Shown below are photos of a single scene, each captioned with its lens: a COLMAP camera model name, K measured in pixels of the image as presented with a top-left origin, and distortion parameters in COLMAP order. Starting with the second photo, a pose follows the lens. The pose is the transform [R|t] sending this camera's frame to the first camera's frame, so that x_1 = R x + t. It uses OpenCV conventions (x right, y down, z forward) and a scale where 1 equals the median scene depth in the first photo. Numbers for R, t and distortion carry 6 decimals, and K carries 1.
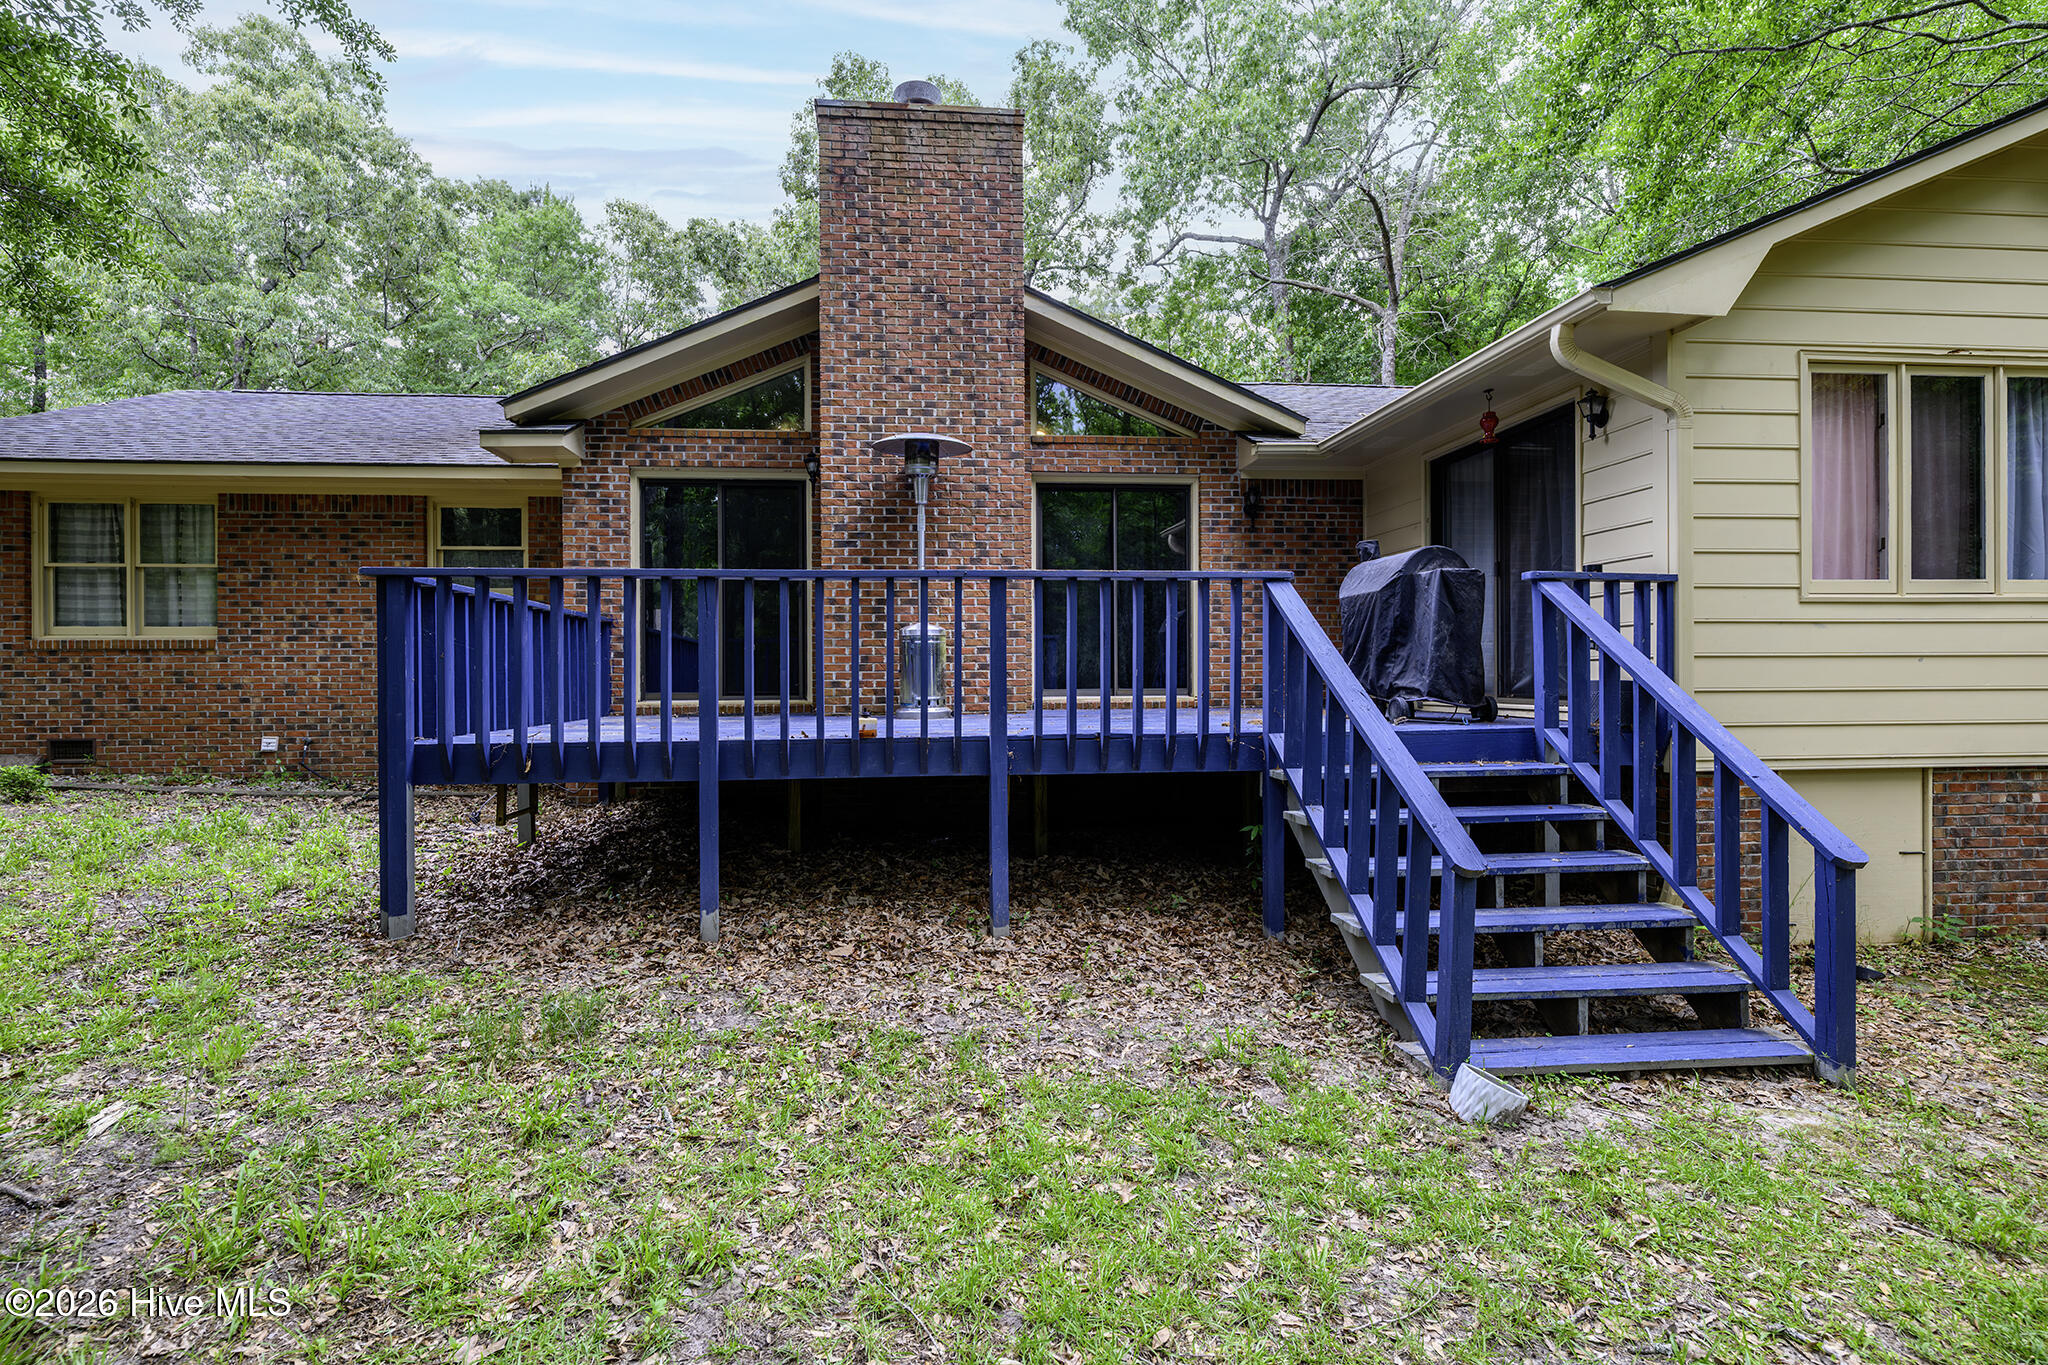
lens RADIAL K [[944.5, 0, 987.9], [0, 944.5, 654.6], [0, 0, 1]] dist [-0.000137, 0.000117]
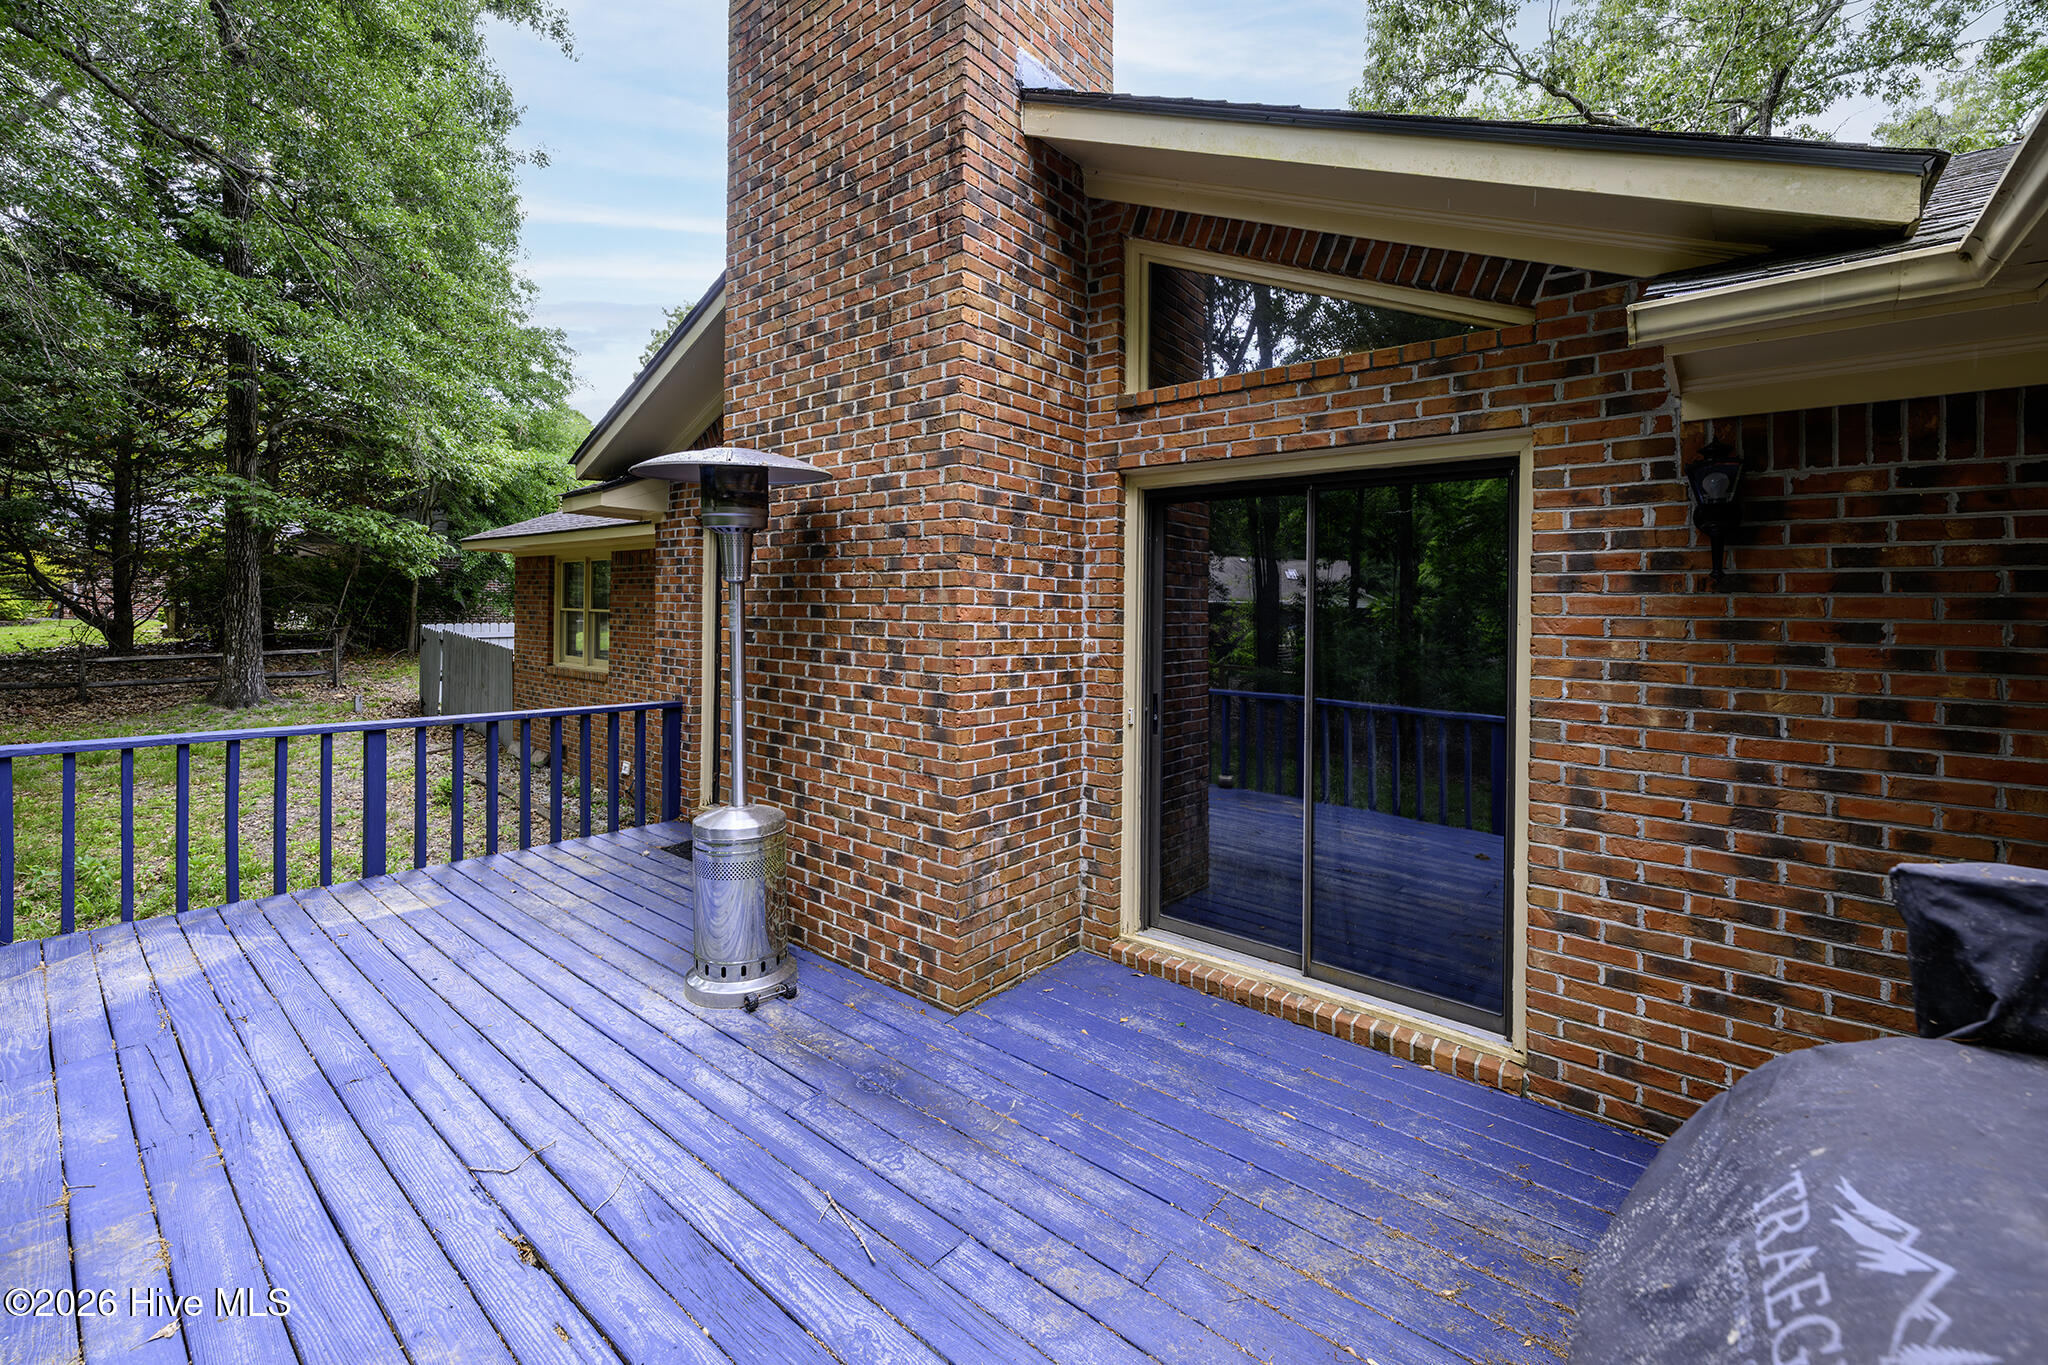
lens RADIAL K [[834.3, 0, 1019.9], [0, 834.3, 600.8], [0, 0, 1]] dist [-0.000050, -0.000797]
pose [[0.708911, 0.010974, -0.705212, 0.335168], [-0.009011, 0.999938, 0.006501, -0.137152], [0.705240, 0.001746, 0.708966, 0.702907]]
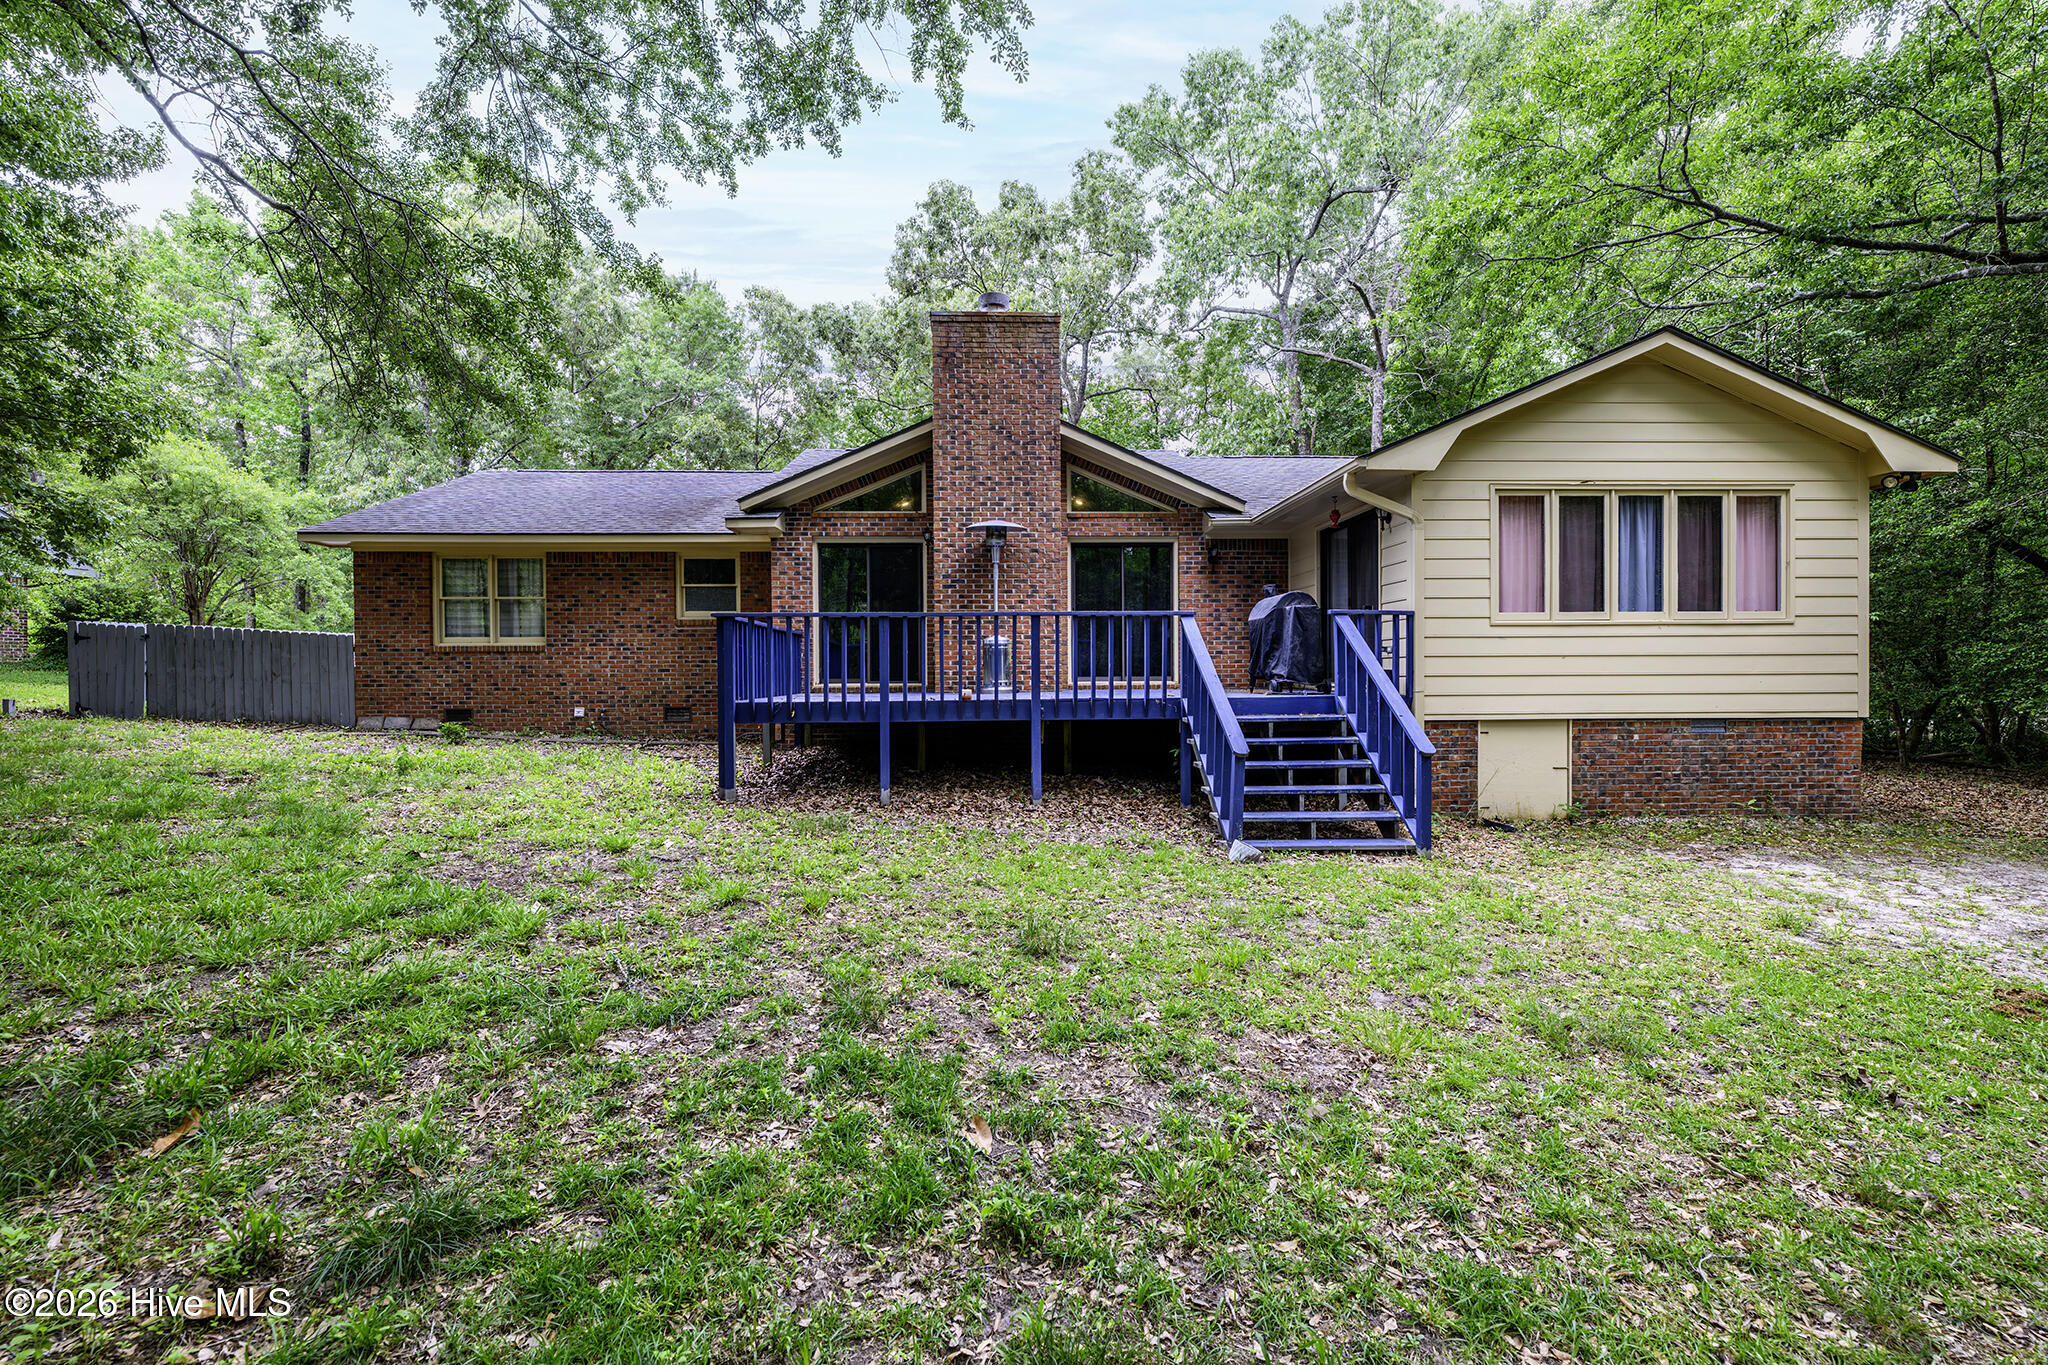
lens RADIAL K [[863.2, 0, 1020.8], [0, 863.2, 654.0], [0, 0, 1]] dist [0.001635, 0.000176]
pose [[0.998913, -0.001492, -0.046599, 0.037595], [0.001624, 0.999995, 0.002783, -0.005196], [0.046594, -0.002856, 0.998910, -0.441861]]
